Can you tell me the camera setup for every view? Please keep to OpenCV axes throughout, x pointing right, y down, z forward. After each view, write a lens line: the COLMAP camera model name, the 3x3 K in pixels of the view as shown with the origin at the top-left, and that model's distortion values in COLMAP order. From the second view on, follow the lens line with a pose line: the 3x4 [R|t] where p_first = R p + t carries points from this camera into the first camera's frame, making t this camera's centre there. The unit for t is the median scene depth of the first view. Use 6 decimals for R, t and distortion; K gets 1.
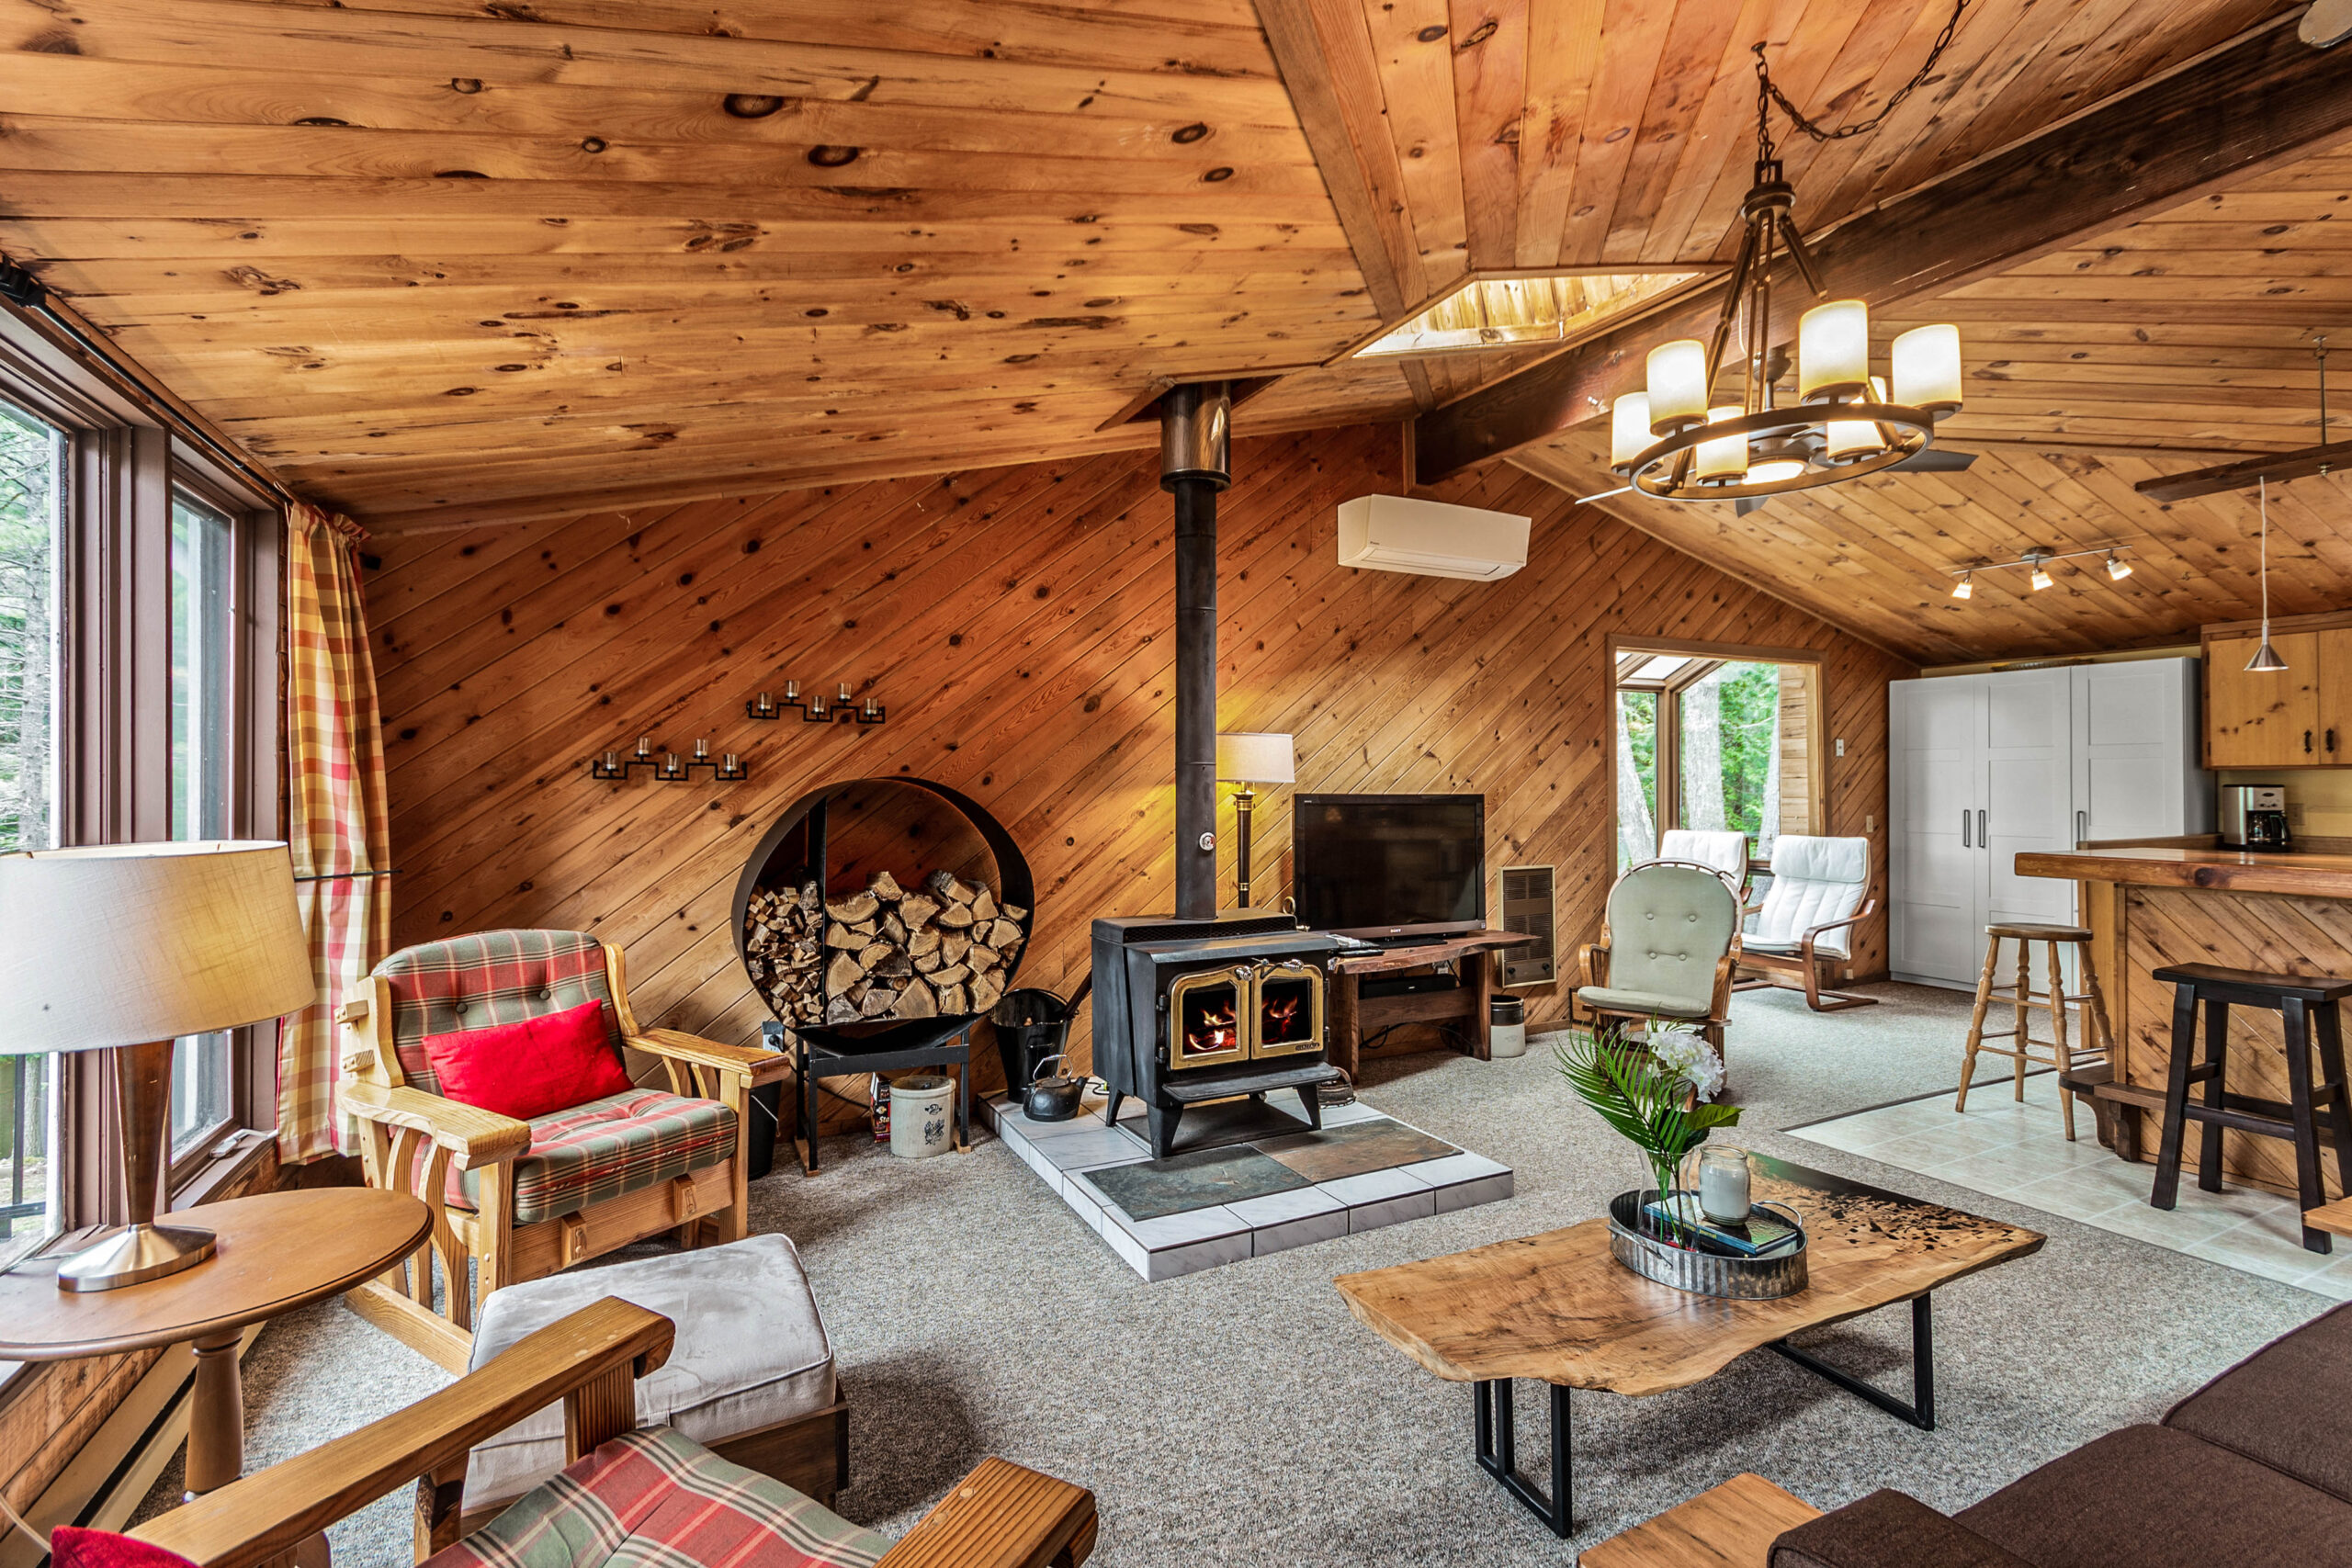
lens RADIAL K [[1034.8, 0, 1176.3], [0, 1034.8, 766.7], [0, 0, 1]] dist [0.007623, -0.003163]
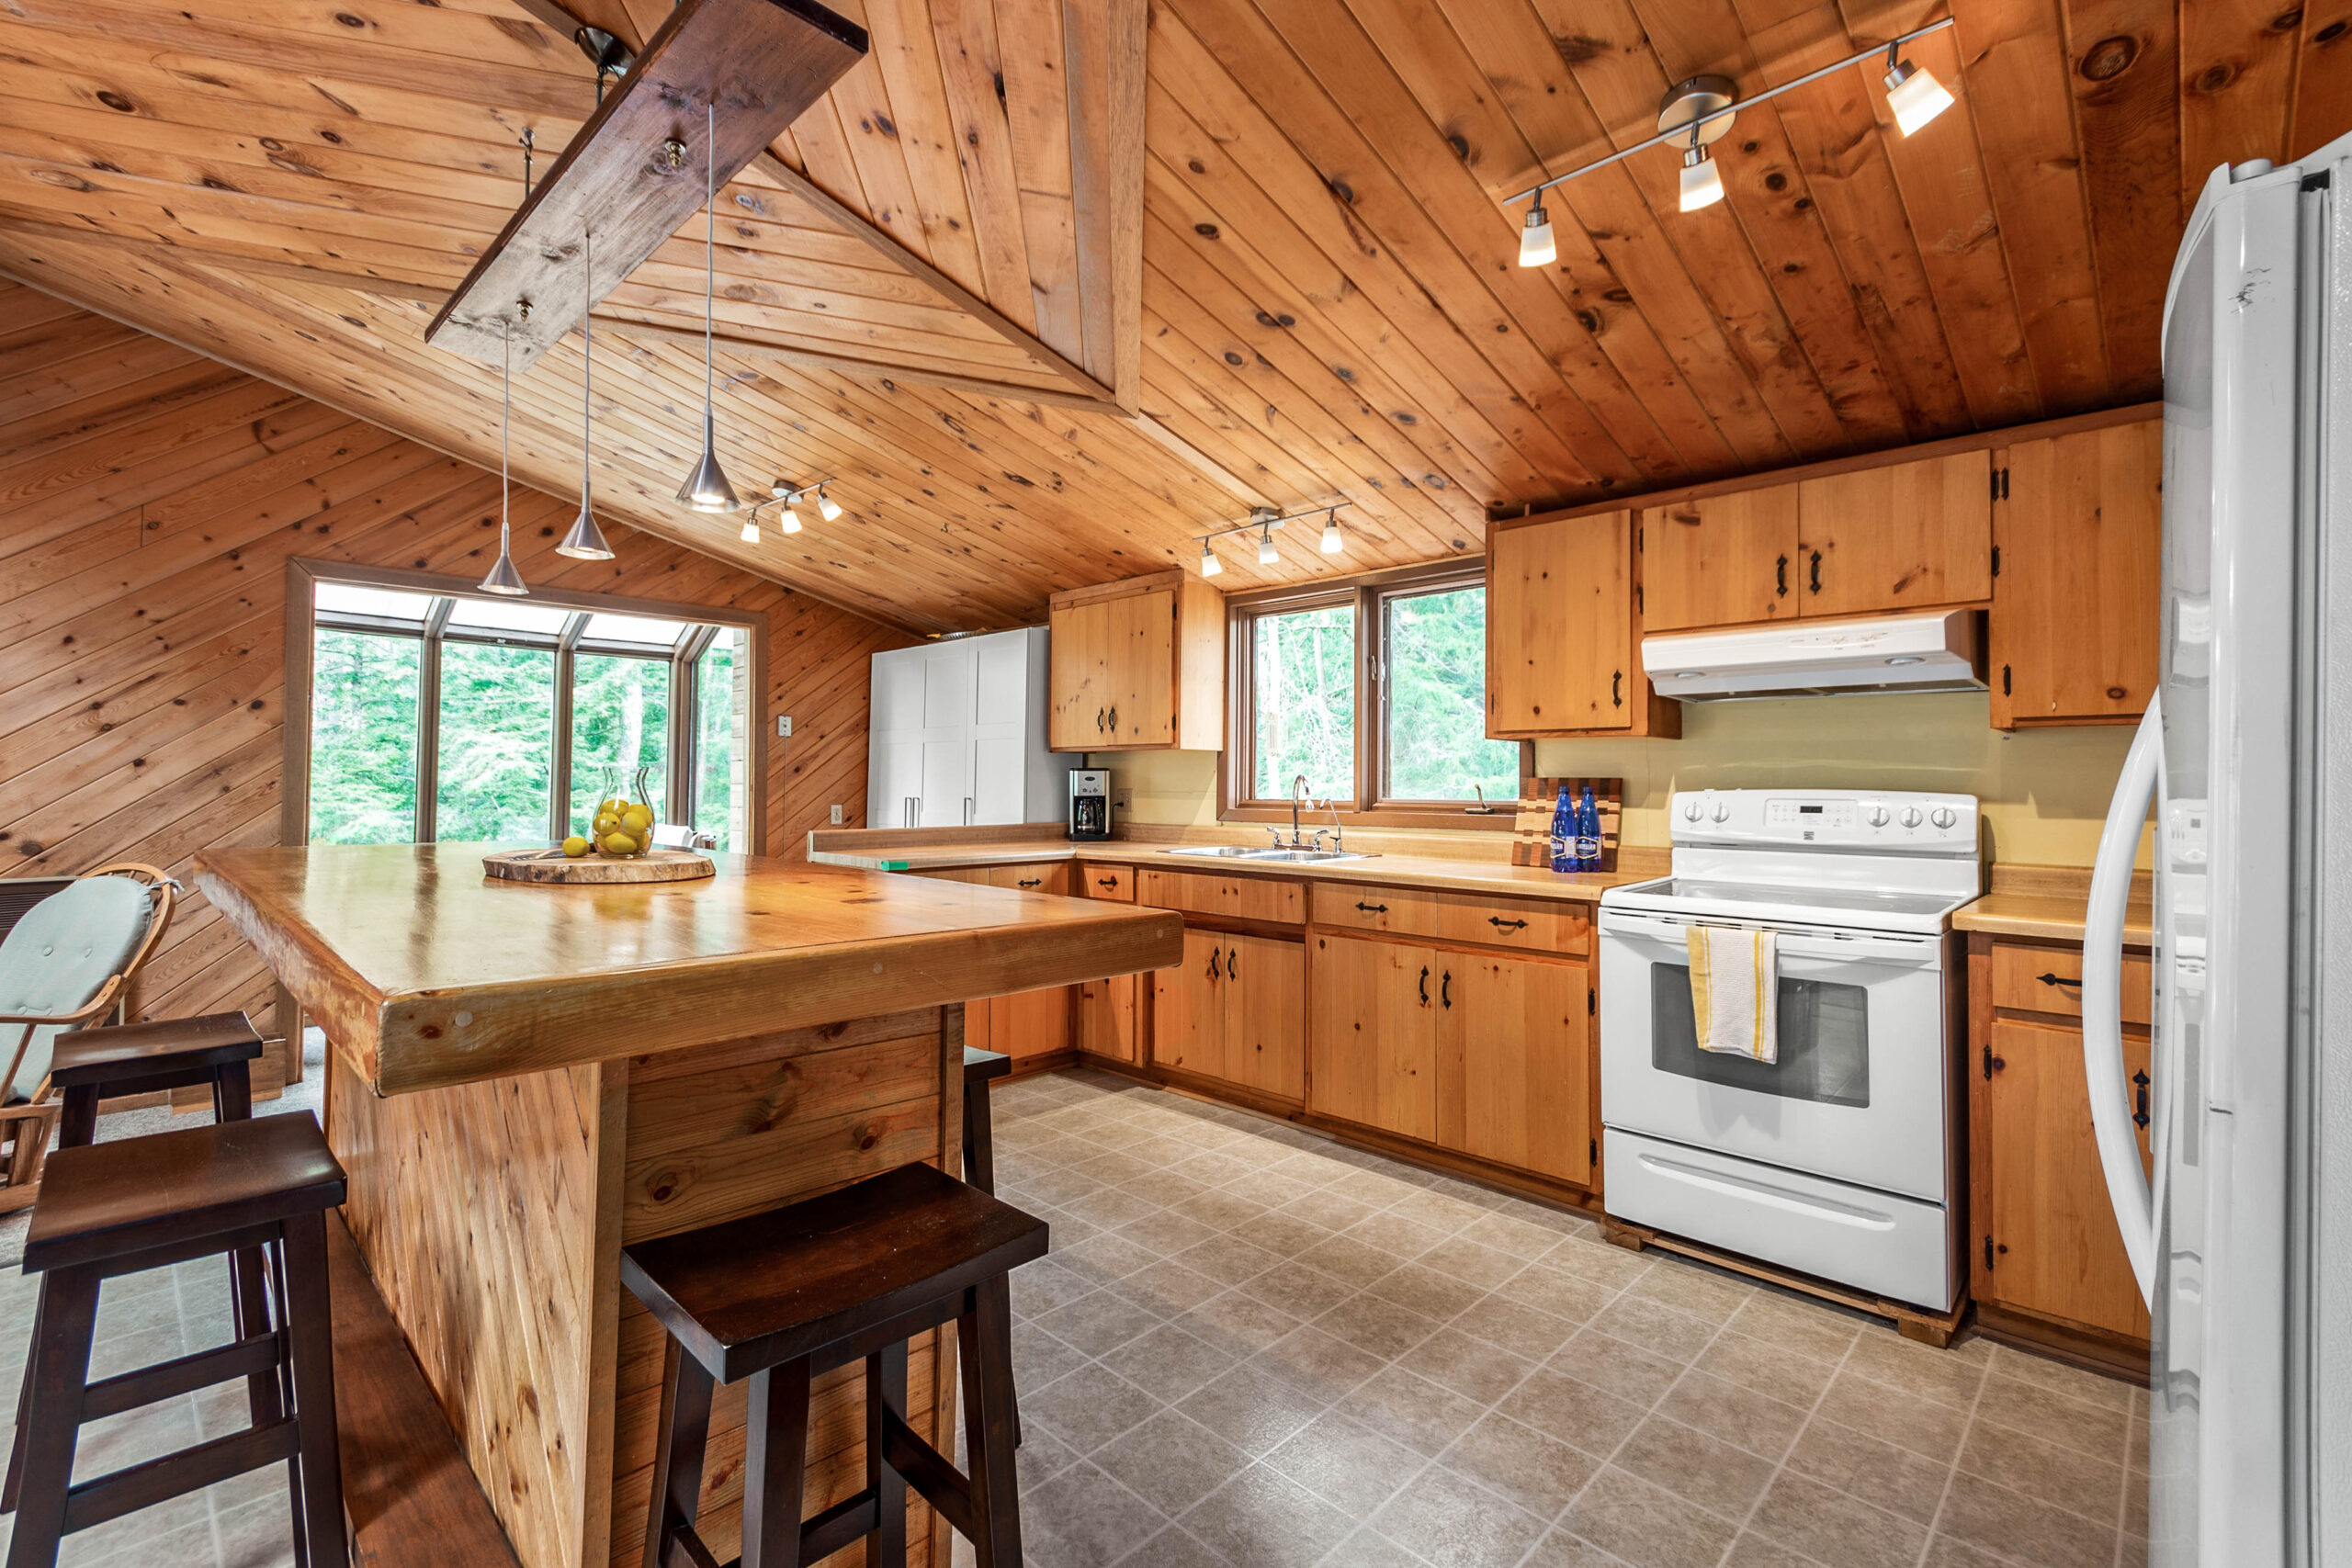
lens RADIAL K [[1034.8, 0, 1140.9], [0, 1034.8, 758.0], [0, 0, 1]] dist [0.007623, -0.003163]
pose [[0.949967, 0.012329, 0.312105, 0.788774], [-0.009934, 0.999908, -0.009265, 0.016027], [-0.312191, 0.005701, 0.950002, 0.111257]]
